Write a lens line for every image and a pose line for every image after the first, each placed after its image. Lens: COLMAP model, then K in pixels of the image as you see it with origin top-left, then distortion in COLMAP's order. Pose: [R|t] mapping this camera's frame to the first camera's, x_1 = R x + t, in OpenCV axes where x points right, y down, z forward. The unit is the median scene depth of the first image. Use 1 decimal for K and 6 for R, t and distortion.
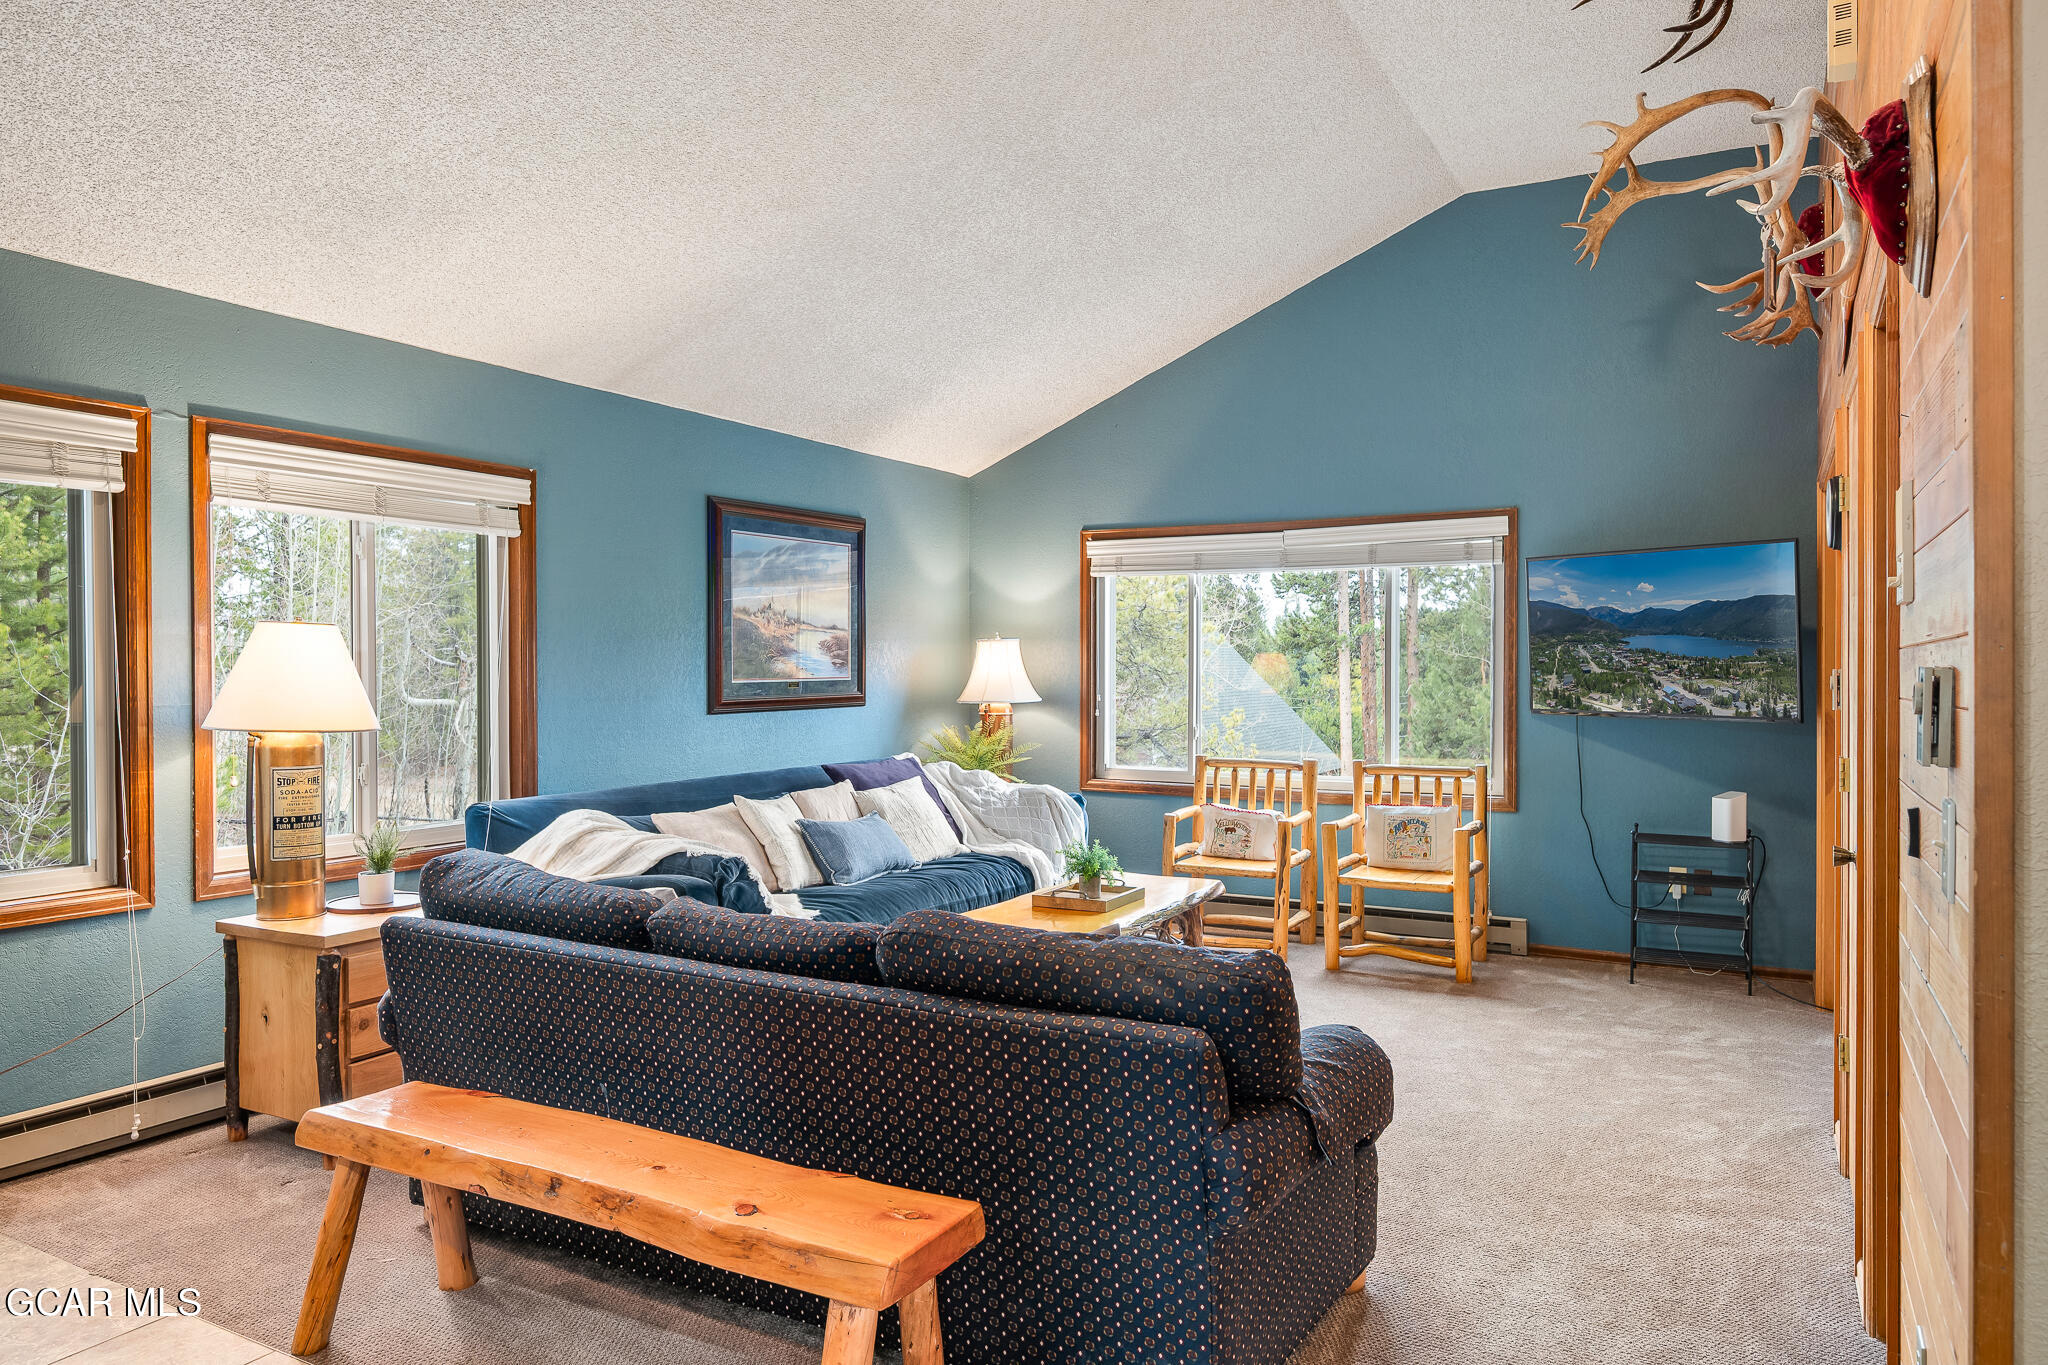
lens RADIAL K [[1422.9, 0, 967.8], [0, 1422.9, 682.0], [0, 0, 1]] dist [-0.000900, 0.002346]
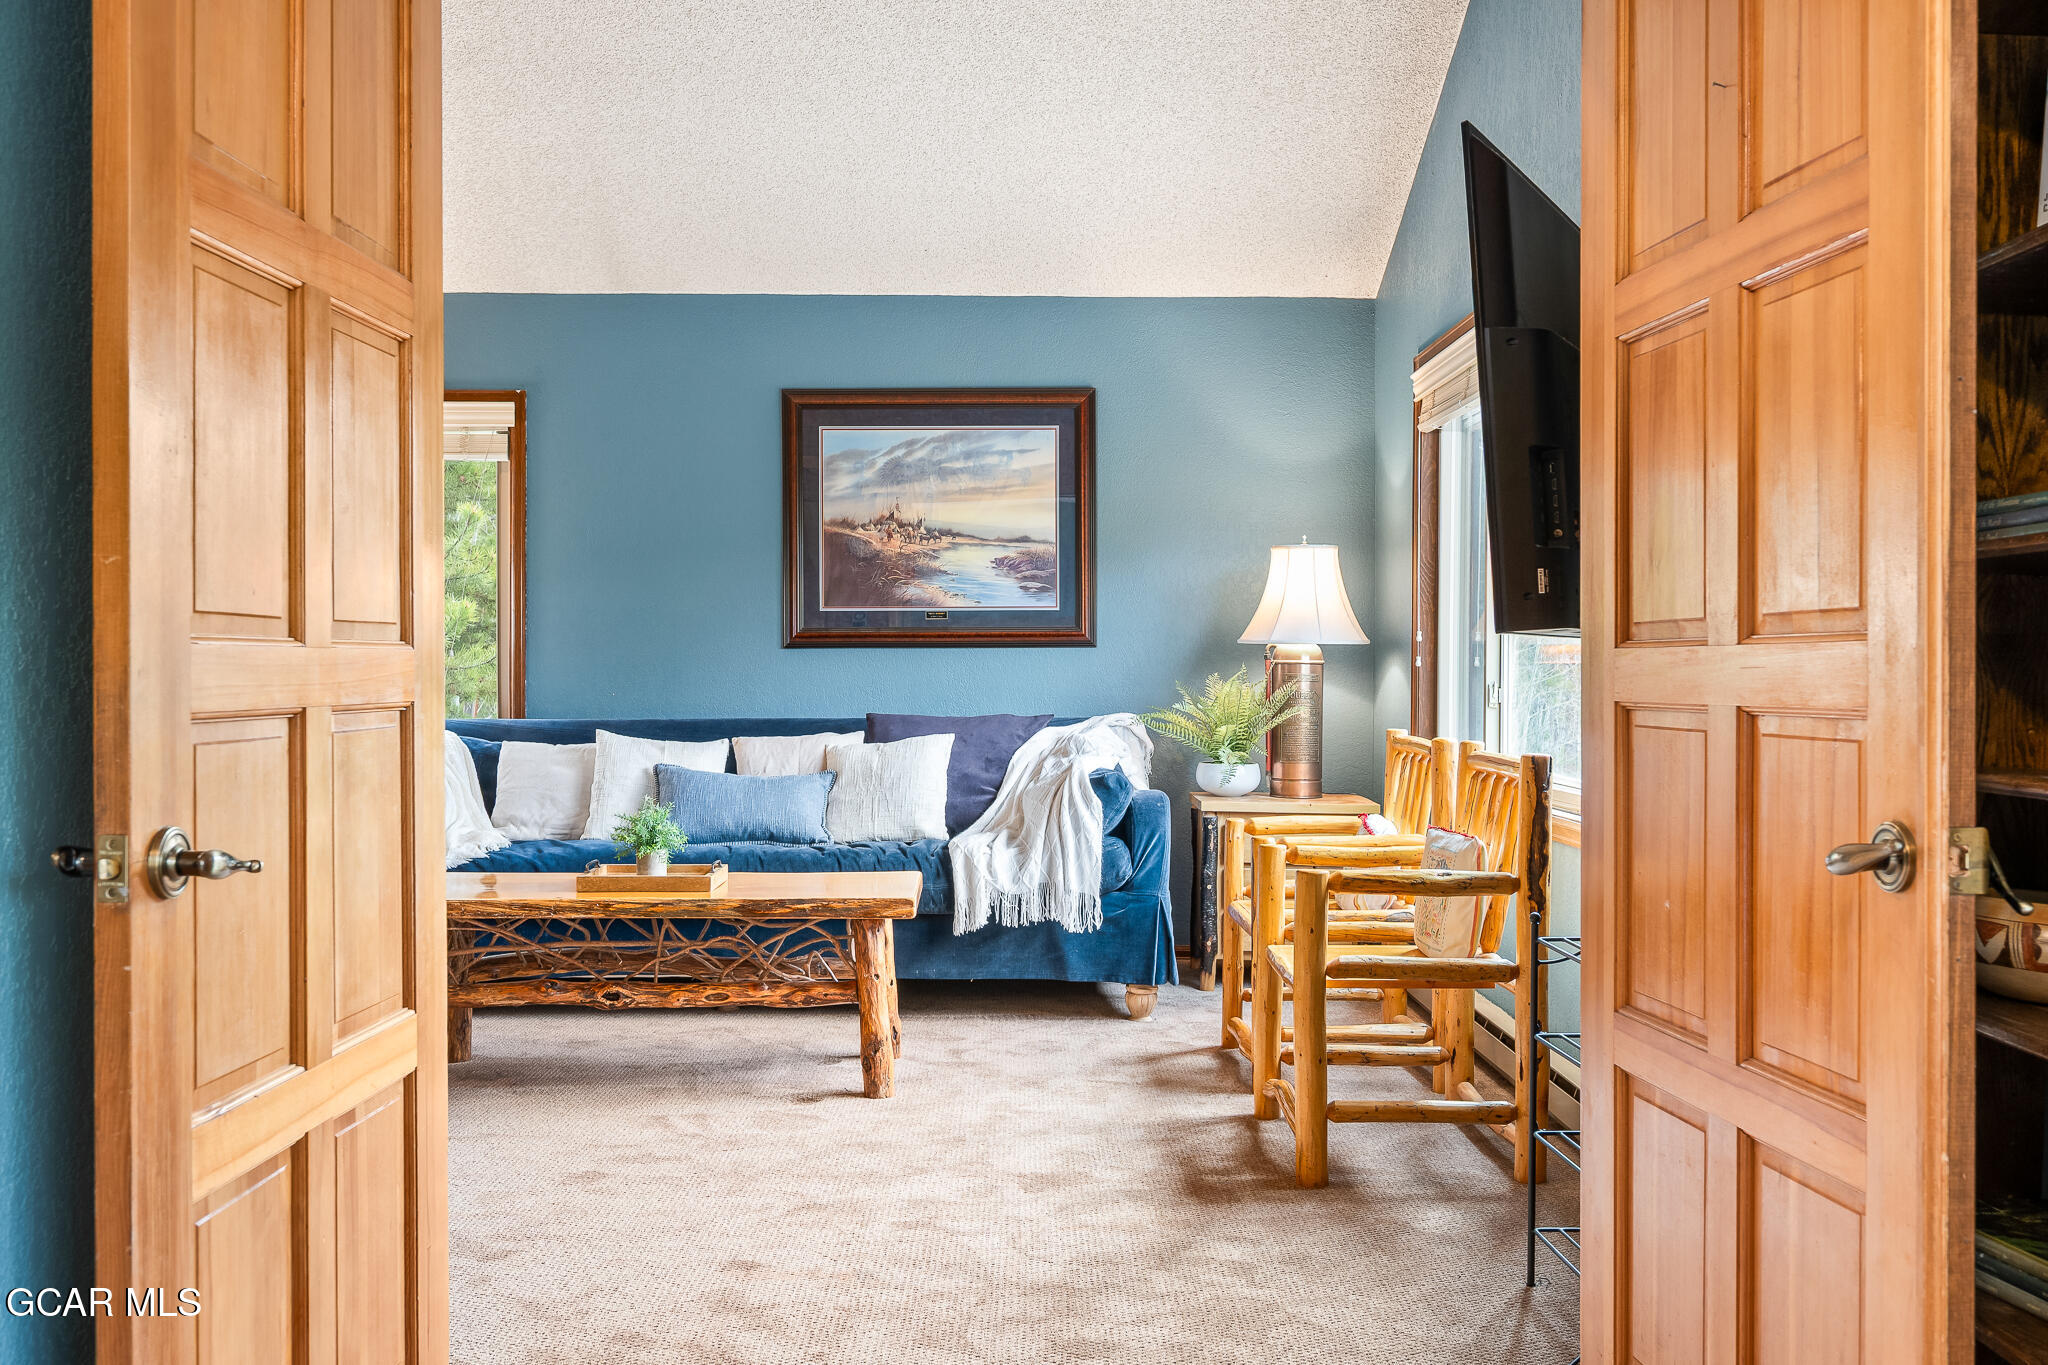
lens RADIAL K [[1754.0, 0, 973.0], [0, 1754.0, 689.4], [0, 0, 1]] dist [-0.006525, -0.001261]
pose [[0.483750, 0.012983, -0.875110, 0.755621], [-0.013637, 0.999880, 0.007296, 0.036830], [0.875100, 0.008404, 0.483869, 0.571365]]
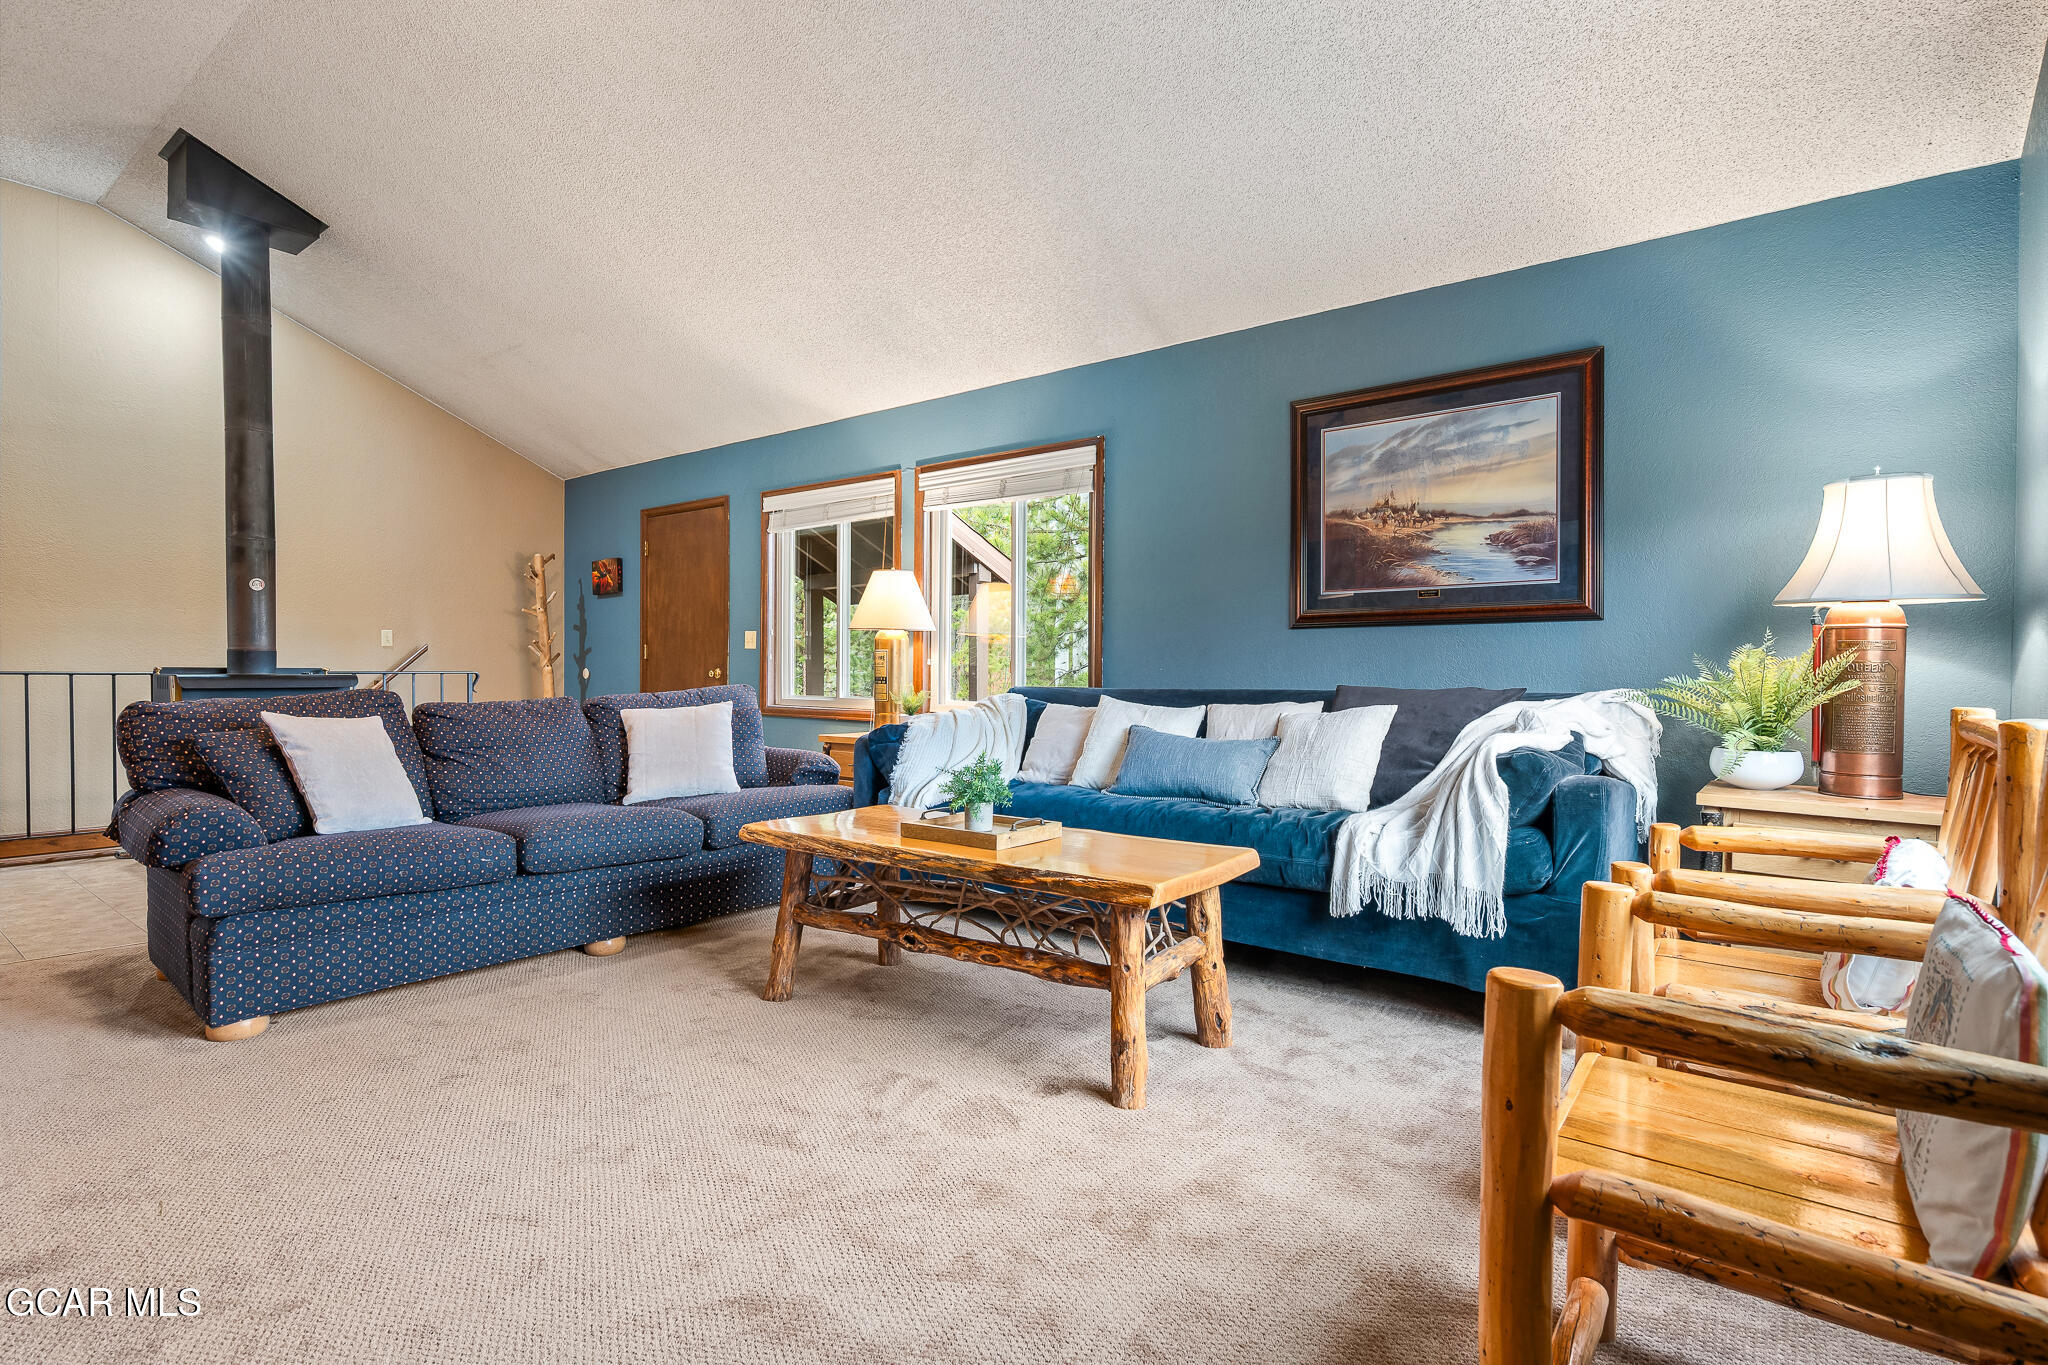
lens RADIAL K [[979.2, 0, 1024.1], [0, 979.2, 683.5], [0, 0, 1]] dist [-0.004106, 0.000866]
pose [[-0.134120, 0.012387, -0.990888, 0.481877], [-0.019143, 0.999703, 0.015088, 0.051349], [0.990780, 0.020992, -0.133843, 0.875793]]
